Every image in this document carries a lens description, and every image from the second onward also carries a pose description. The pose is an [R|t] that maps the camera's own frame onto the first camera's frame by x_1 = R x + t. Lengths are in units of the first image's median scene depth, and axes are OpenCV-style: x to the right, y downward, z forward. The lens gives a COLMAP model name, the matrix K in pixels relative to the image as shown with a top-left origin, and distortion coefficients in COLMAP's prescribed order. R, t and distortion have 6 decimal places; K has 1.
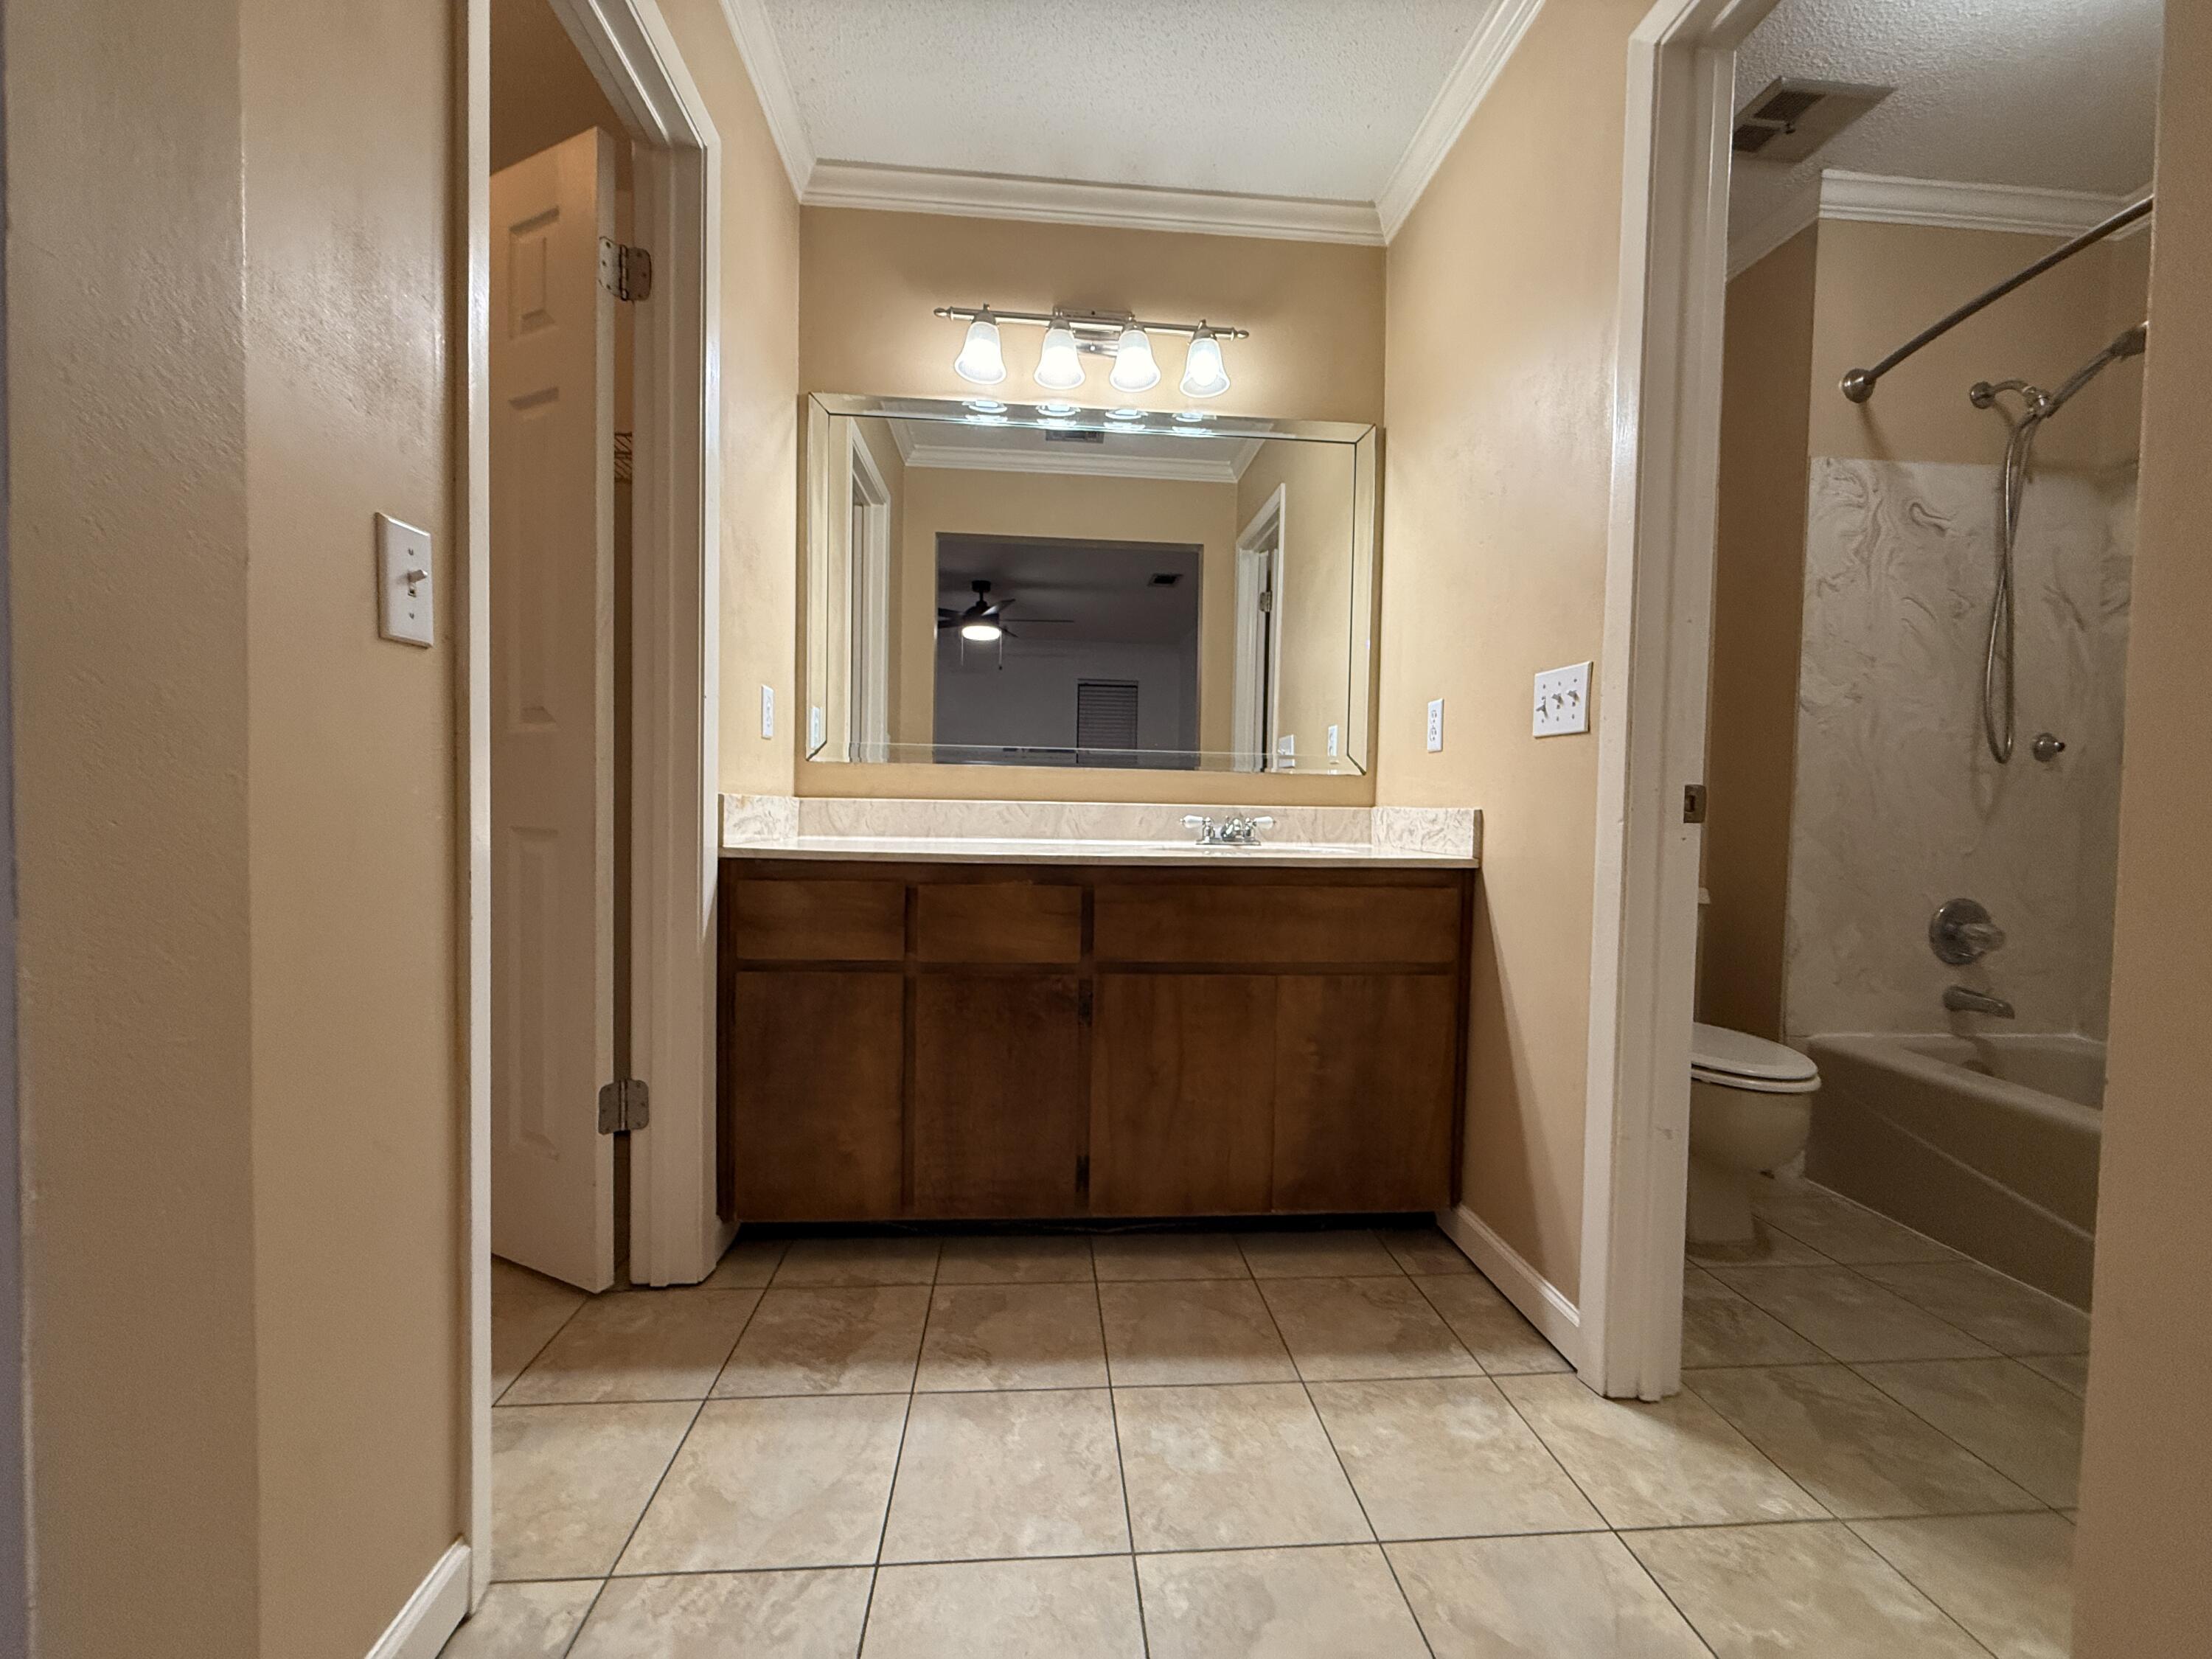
lens RADIAL K [[876.2, 0, 1091.3], [0, 876.2, 826.8], [0, 0, 1]] dist [0.004250, -0.000705]
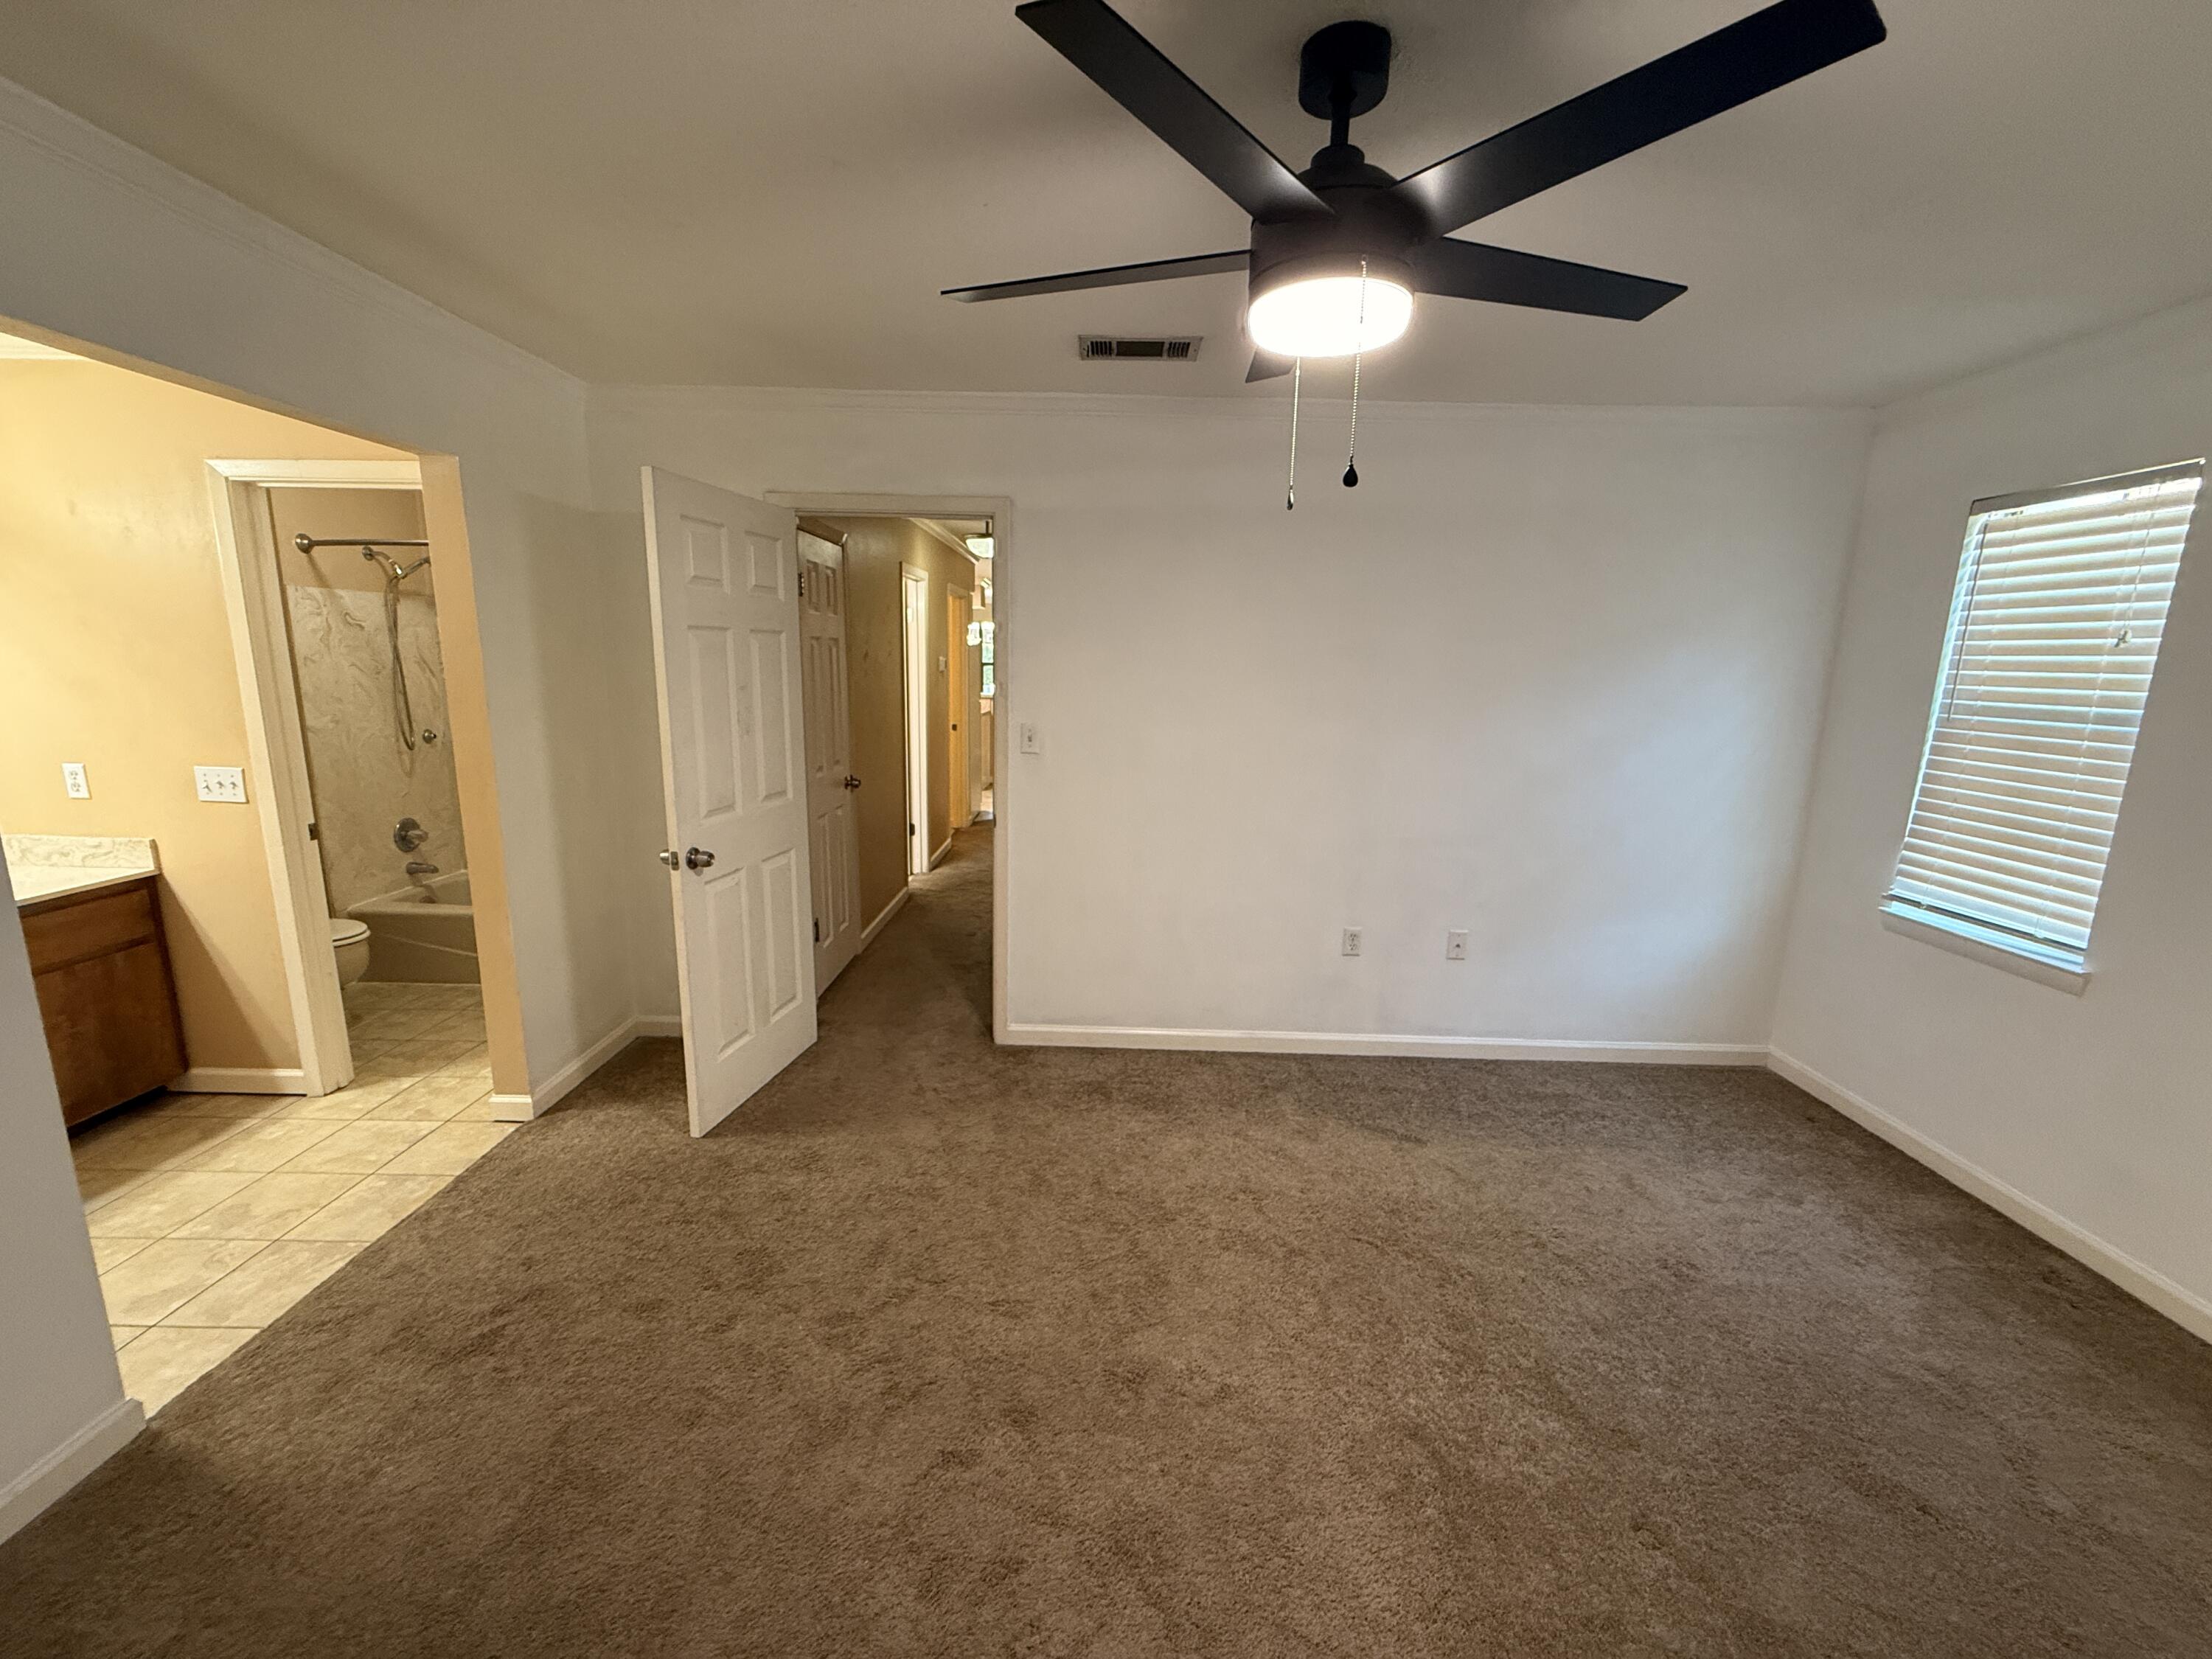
lens RADIAL K [[876.2, 0, 1105.7], [0, 876.2, 834.6], [0, 0, 1]] dist [0.004250, -0.000705]
pose [[0.083071, -0.210484, 0.974061, -1.104906], [0.005150, 0.977517, 0.210792, -0.400369], [-0.996530, -0.012494, 0.082287, -0.996010]]
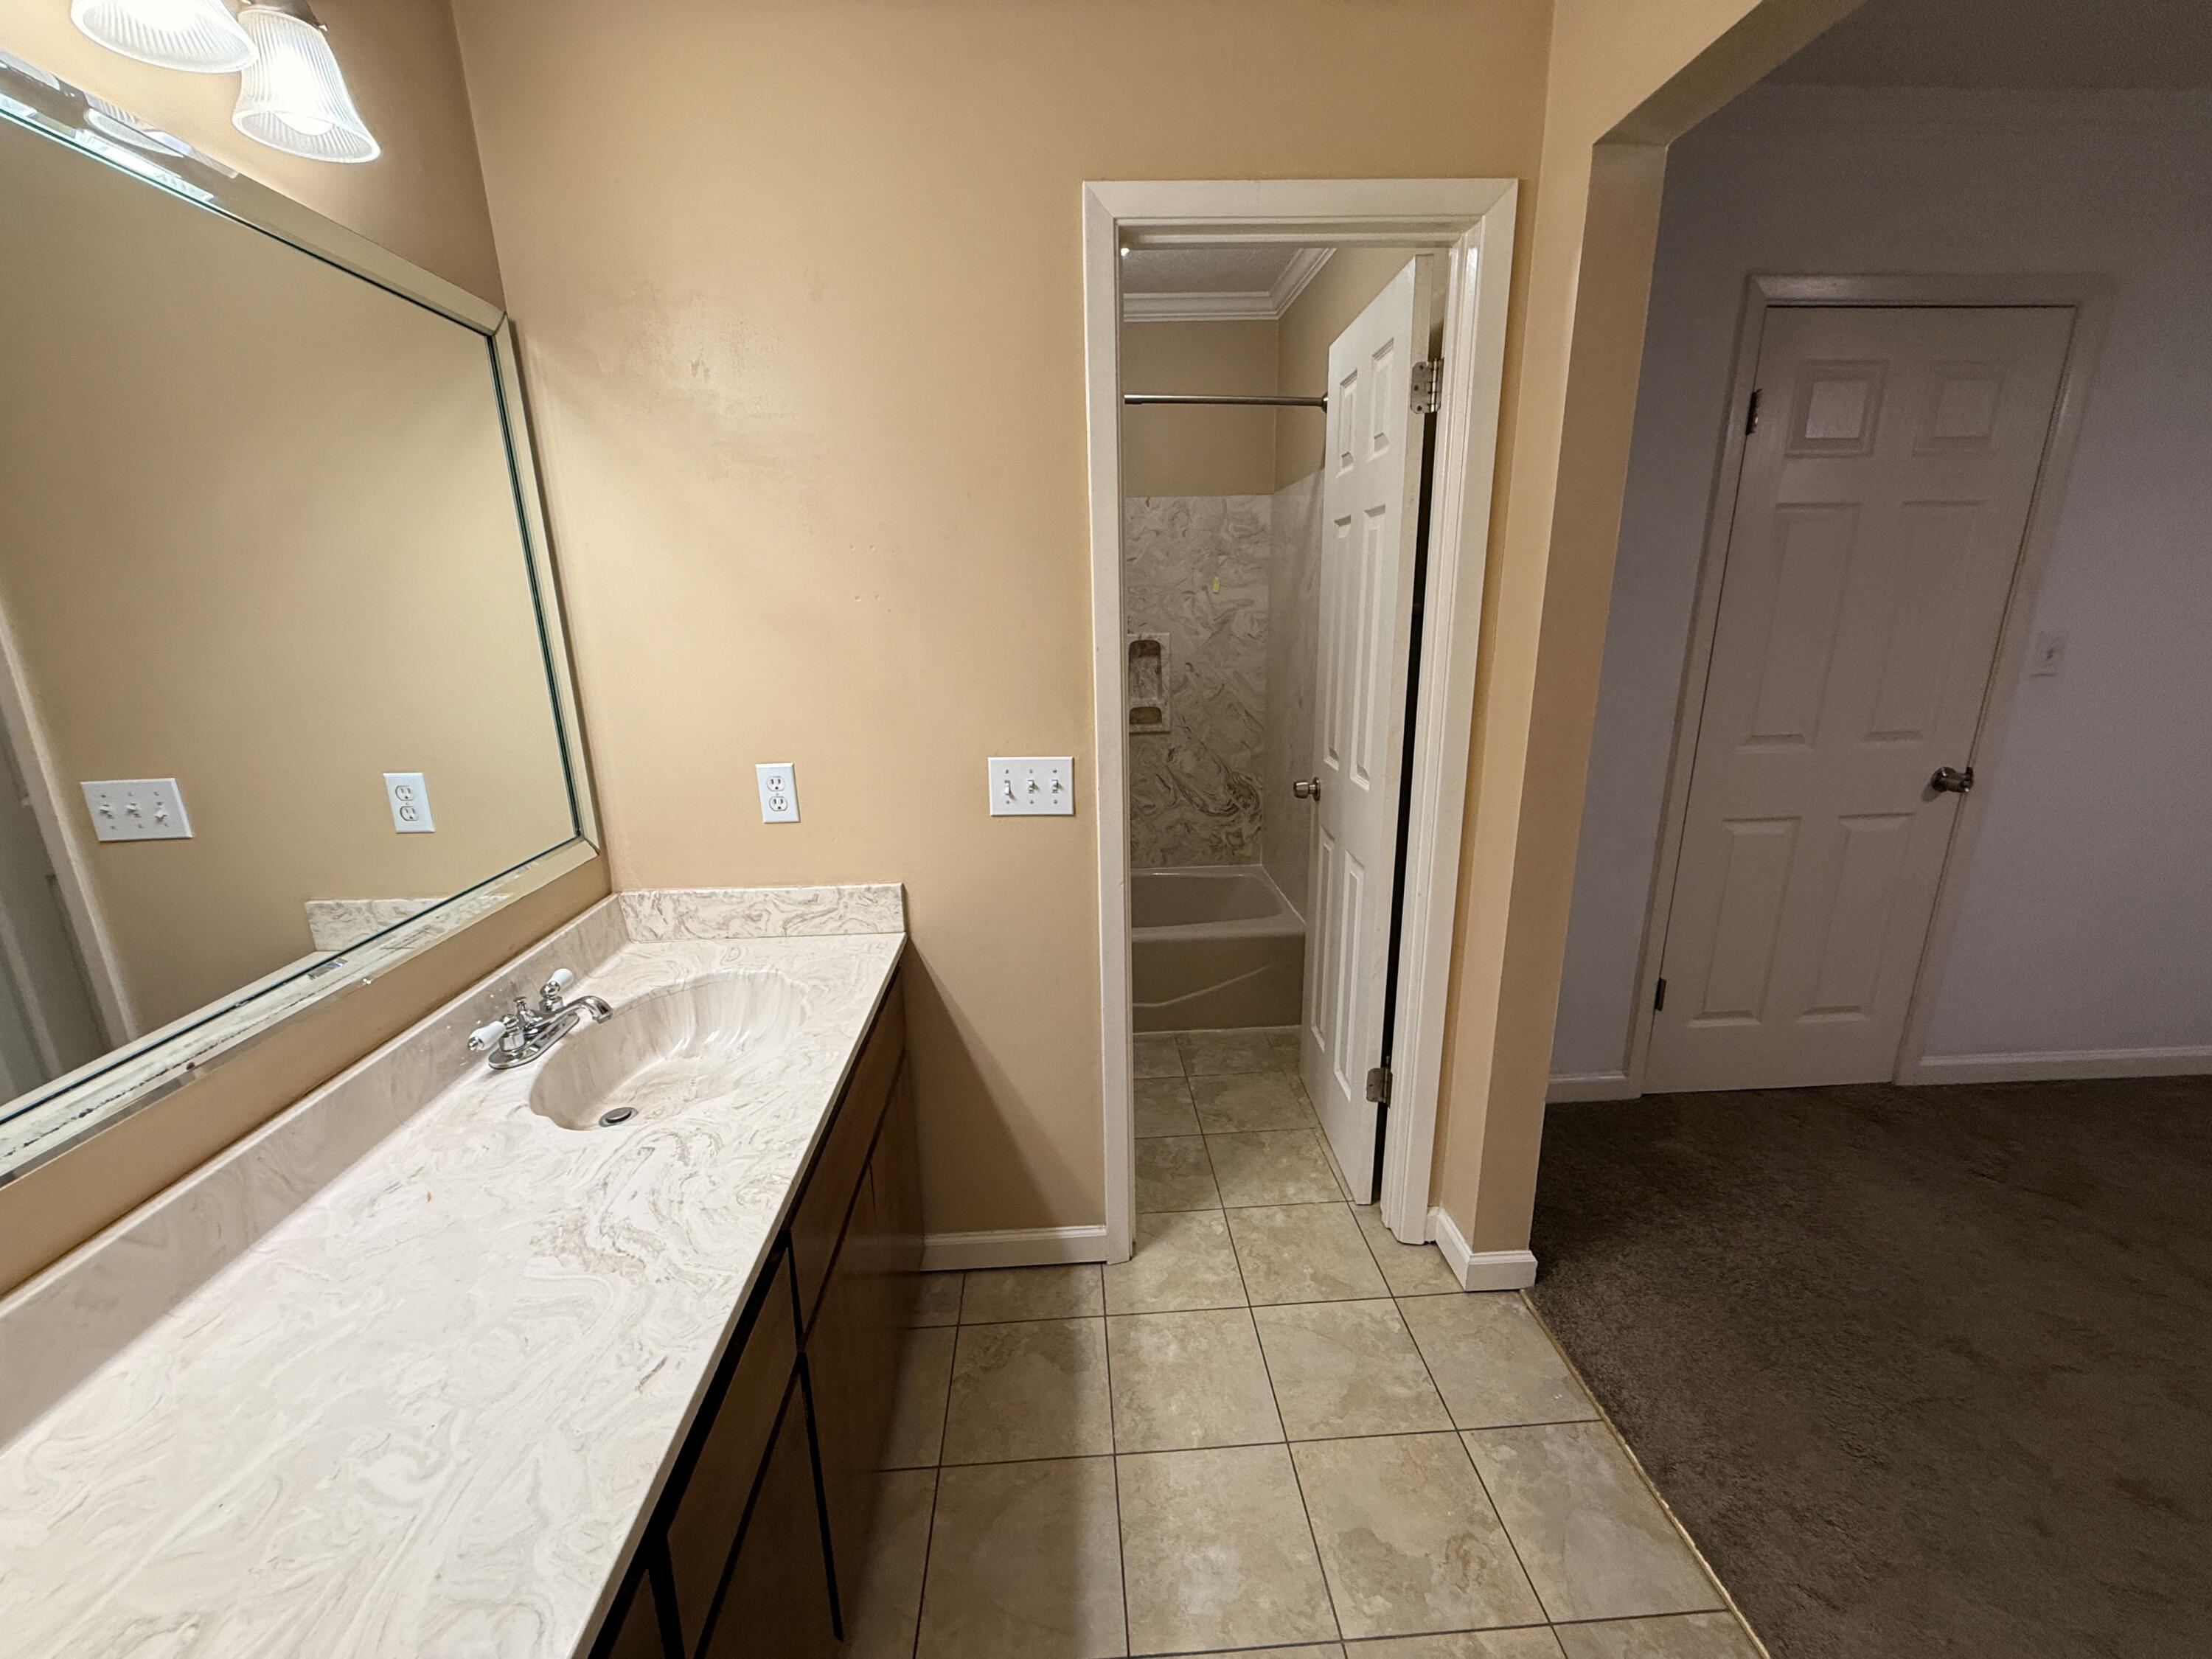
lens RADIAL K [[876.2, 0, 1114.5], [0, 876.2, 830.9], [0, 0, 1]] dist [0.004250, -0.000705]
pose [[0.014087, -0.278858, 0.960229, -0.516676], [0.042143, 0.959637, 0.278068, -0.369032], [-0.999012, 0.036550, 0.025270, 0.808412]]
